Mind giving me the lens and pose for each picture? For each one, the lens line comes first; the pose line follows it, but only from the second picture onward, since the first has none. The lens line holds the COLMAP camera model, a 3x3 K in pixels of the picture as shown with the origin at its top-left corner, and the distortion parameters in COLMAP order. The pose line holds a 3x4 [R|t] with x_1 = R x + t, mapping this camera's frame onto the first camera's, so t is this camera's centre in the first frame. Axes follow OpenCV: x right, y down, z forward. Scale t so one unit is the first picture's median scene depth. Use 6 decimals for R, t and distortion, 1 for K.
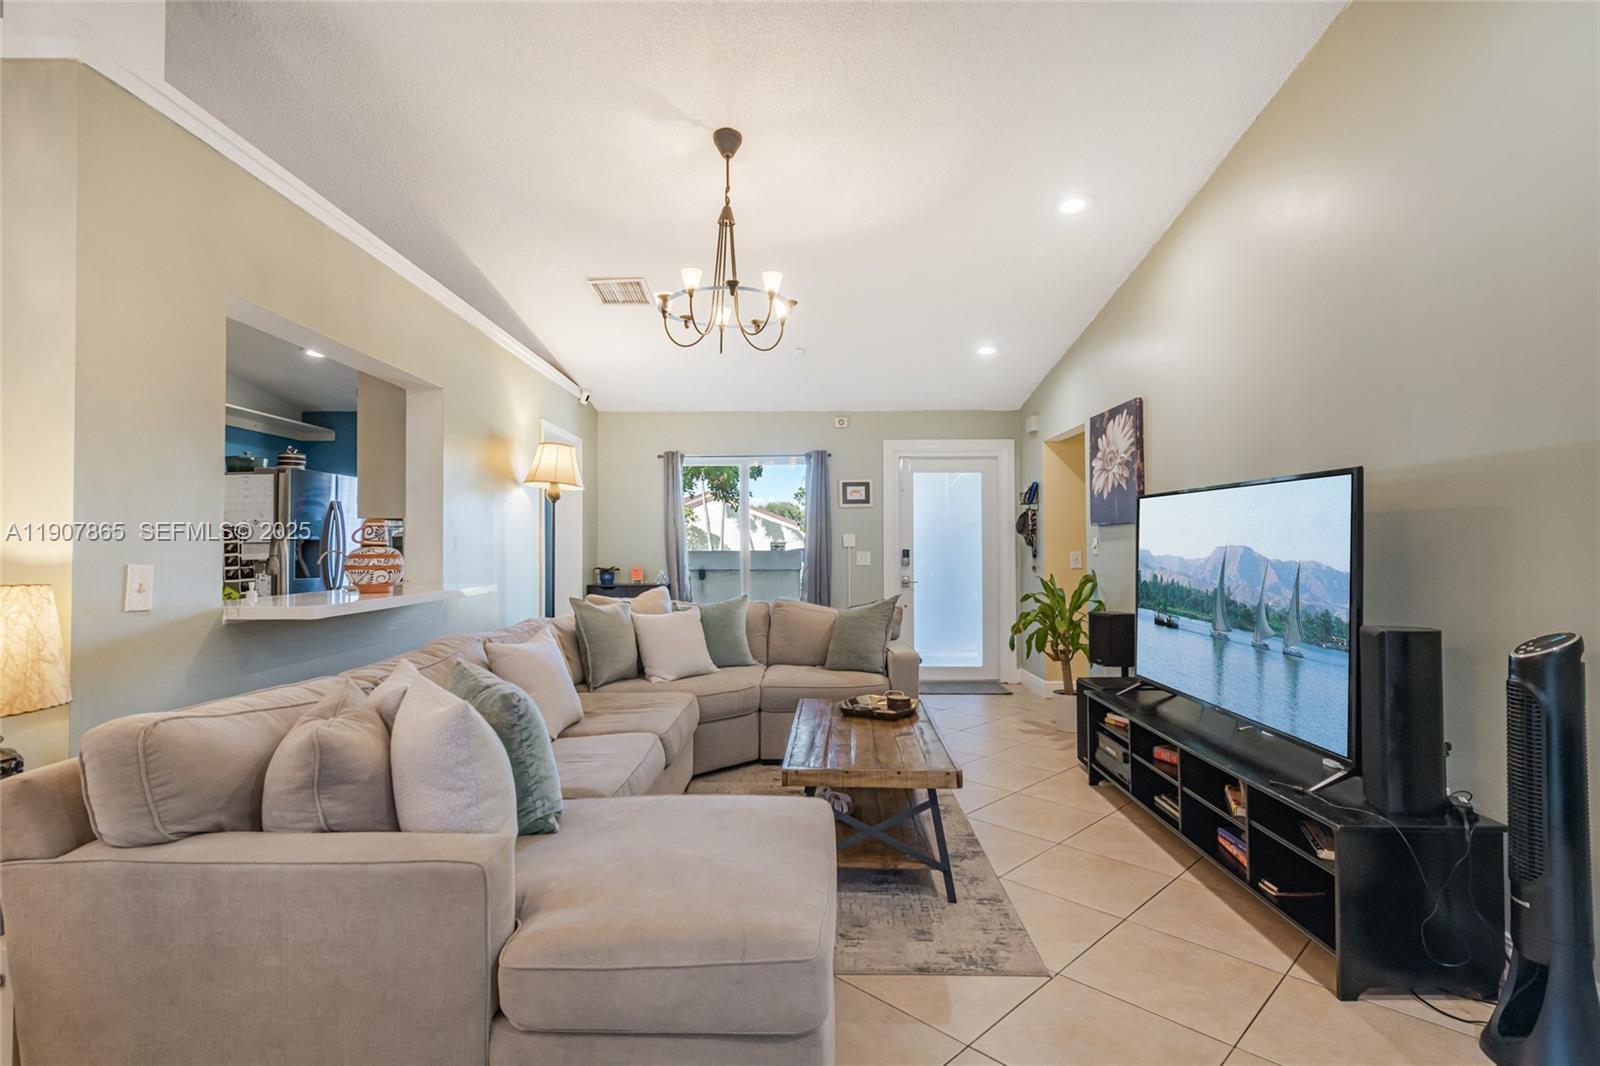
lens RADIAL K [[779.8, 0, 800.0], [0, 779.8, 533.0], [0, 0, 1]] dist [0.009732, -0.000269]
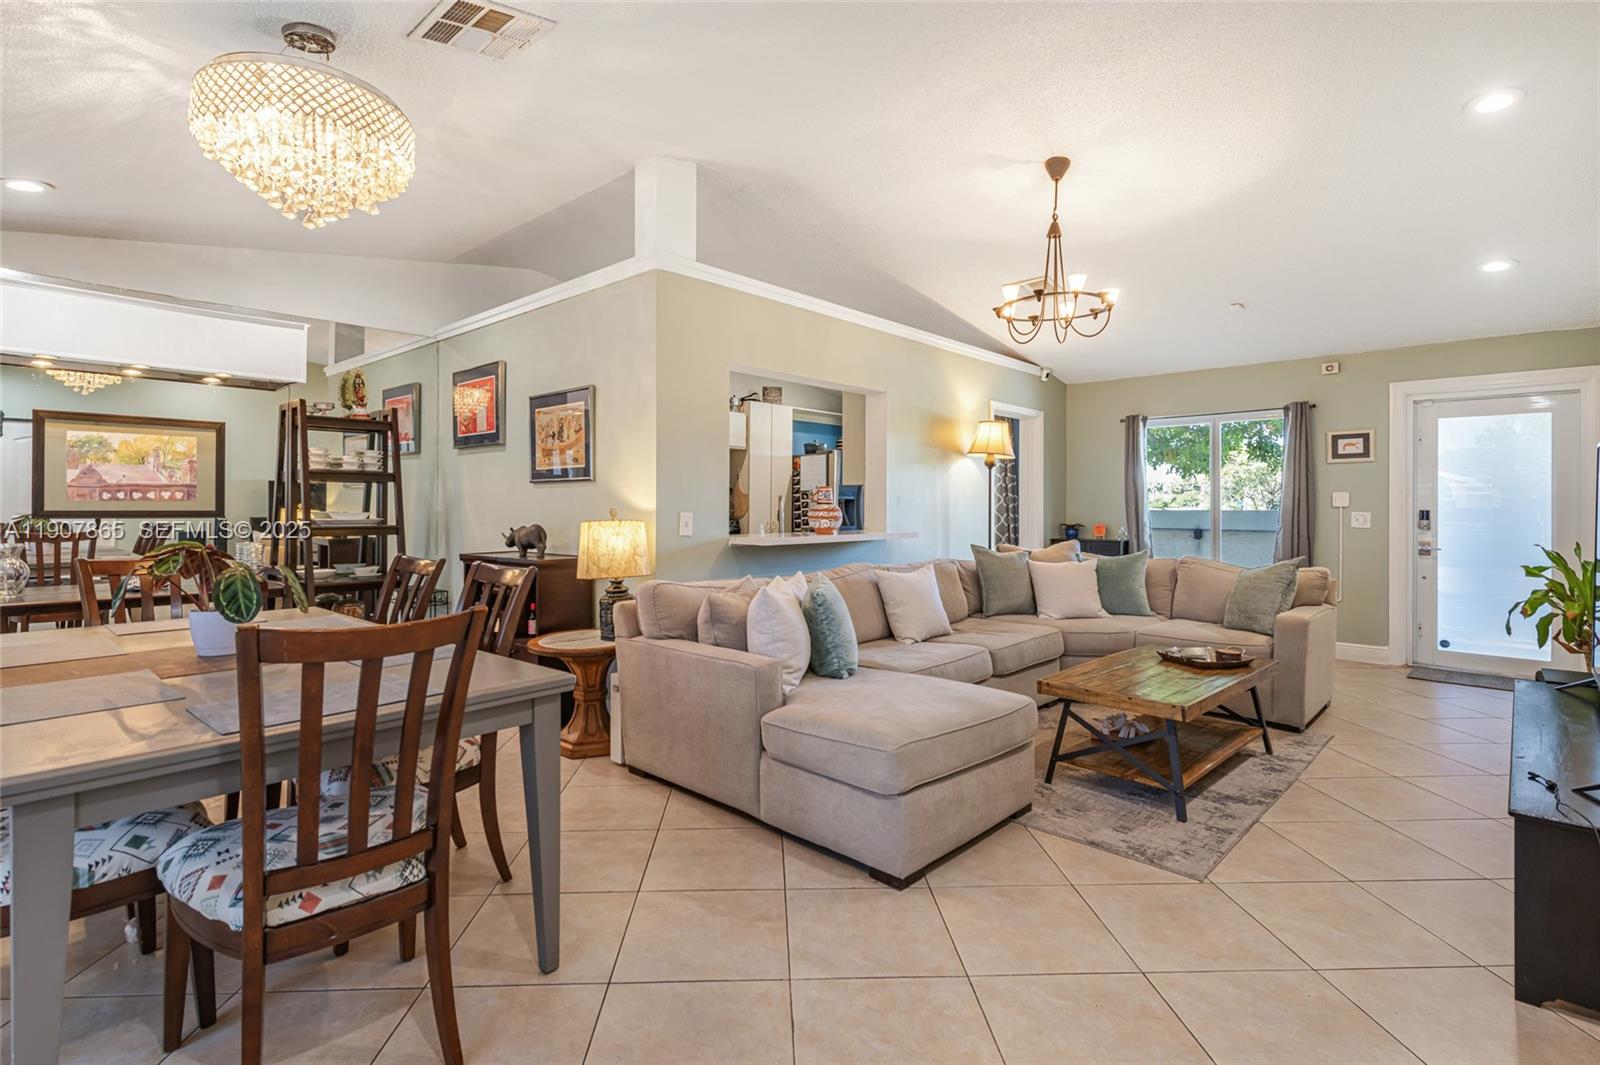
lens RADIAL K [[762.8, 0, 802.7], [0, 762.8, 503.1], [0, 0, 1]] dist [0.003768, 0.000359]
pose [[0.738889, 0.002835, -0.673821, 0.410159], [0.007013, 0.999905, 0.011898, -0.002400], [0.673791, -0.013517, 0.738799, -0.134513]]
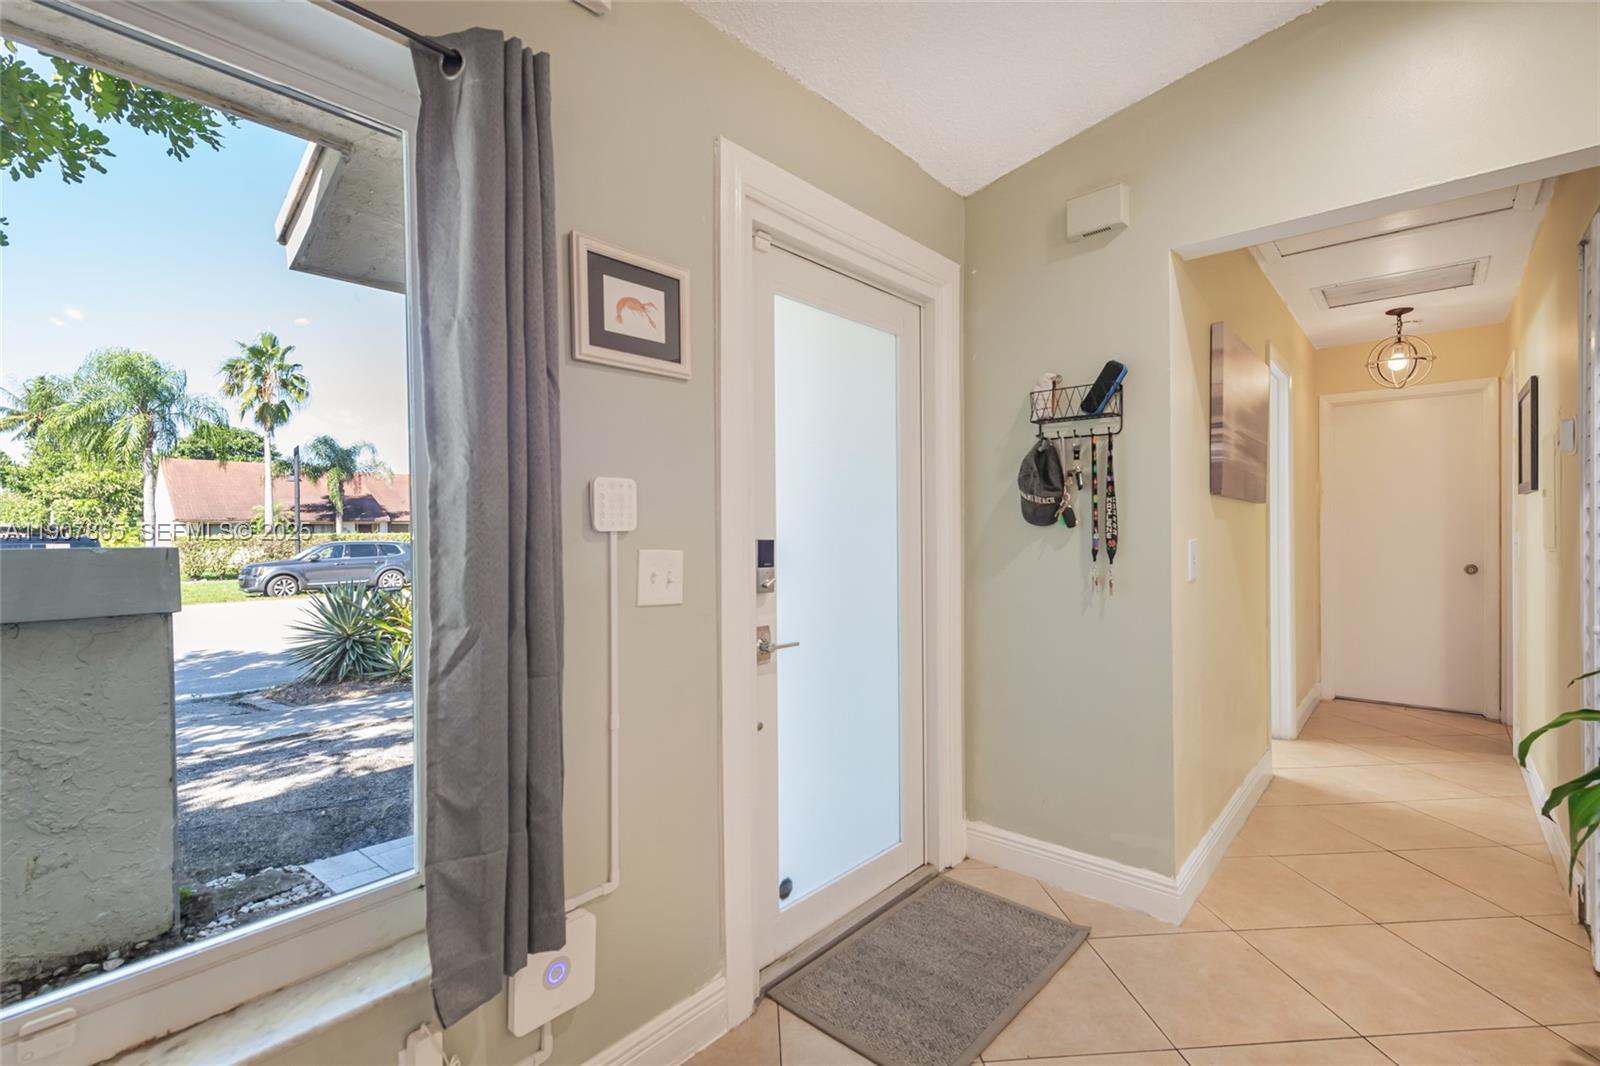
lens RADIAL K [[707.0, 0, 791.9], [0, 707.0, 524.0], [0, 0, 1]] dist [0.017142, -0.011467]
pose [[0.672648, 0.001404, 0.739961, -0.122360], [-0.010845, 0.999909, 0.007962, 0.026760], [-0.739883, -0.013381, 0.672603, 1.691123]]
